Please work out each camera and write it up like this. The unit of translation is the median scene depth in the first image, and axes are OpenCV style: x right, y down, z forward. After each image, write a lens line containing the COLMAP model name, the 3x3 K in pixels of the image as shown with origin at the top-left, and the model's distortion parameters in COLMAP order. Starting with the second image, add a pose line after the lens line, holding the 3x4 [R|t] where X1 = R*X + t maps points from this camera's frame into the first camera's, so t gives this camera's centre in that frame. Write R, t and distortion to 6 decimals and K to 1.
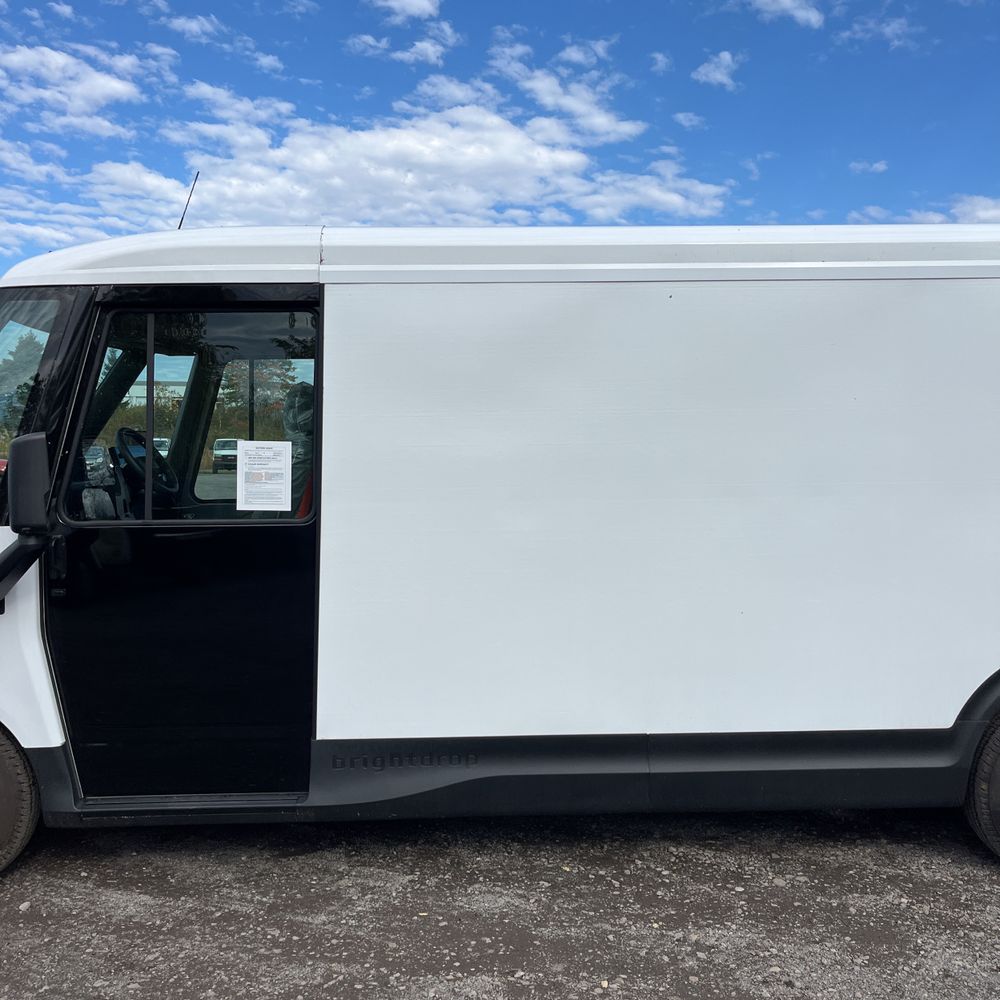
lens RADIAL K [[1011.2, 0, 495.6], [0, 1011.2, 498.2], [0, 0, 1]] dist [0.015163, 0.000000]
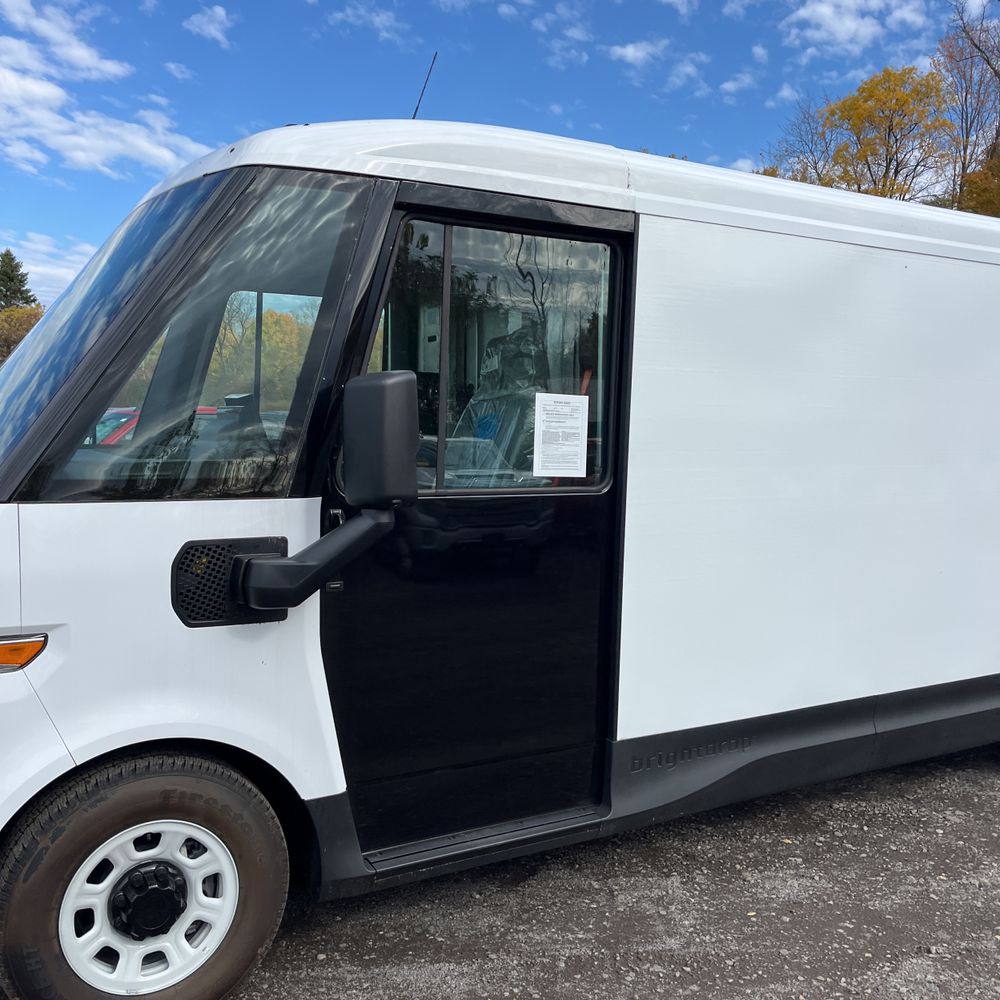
lens RADIAL K [[1011.2, 0, 498.7], [0, 1011.2, 501.7], [0, 0, 1]] dist [0.015163, 0.000000]
pose [[0.881134, -0.014967, 0.472629, -0.615215], [-0.000876, 0.999446, 0.033282, 0.003921], [-0.472866, -0.029739, 0.880633, 0.266594]]
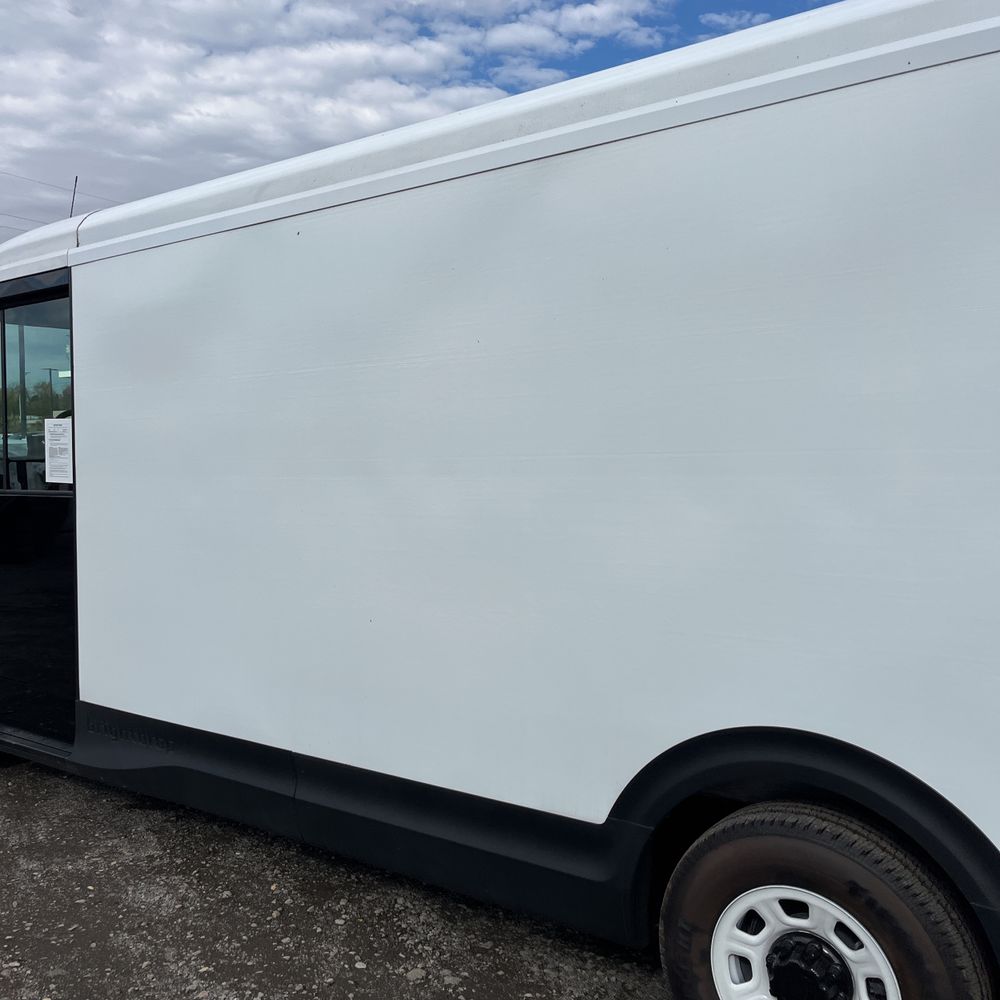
lens RADIAL K [[1011.2, 0, 491.2], [0, 1011.2, 491.0], [0, 0, 1]] dist [0.015163, 0.000000]
pose [[0.775029, 0.017671, -0.631679, 0.752506], [-0.003773, 0.999721, 0.023336, -0.005767], [0.631915, -0.015703, 0.774879, 0.416734]]
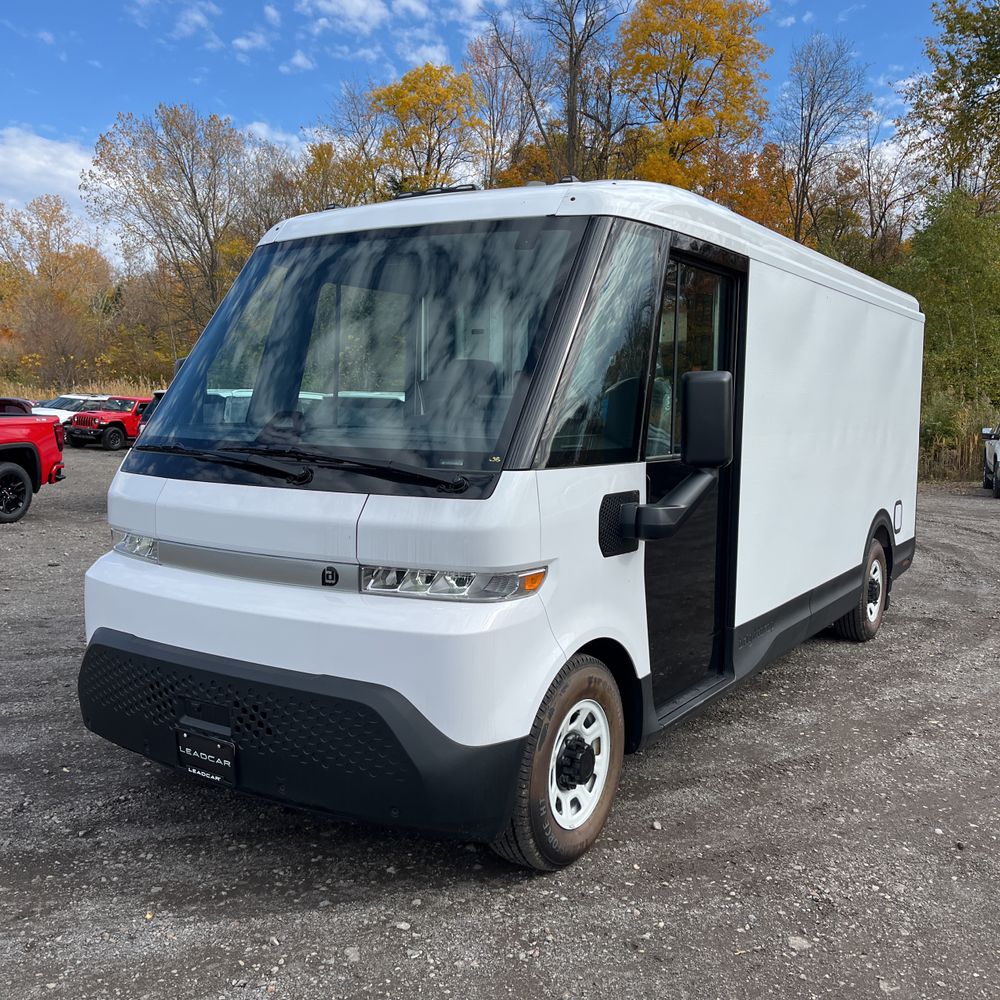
lens RADIAL K [[1011.2, 0, 517.3], [0, 1011.2, 521.8], [0, 0, 1]] dist [0.015163, 0.000000]
pose [[0.562241, -0.079036, 0.823188, -1.226836], [0.013543, 0.996169, 0.086395, -0.002760], [-0.826862, -0.037426, 0.561158, 0.484279]]
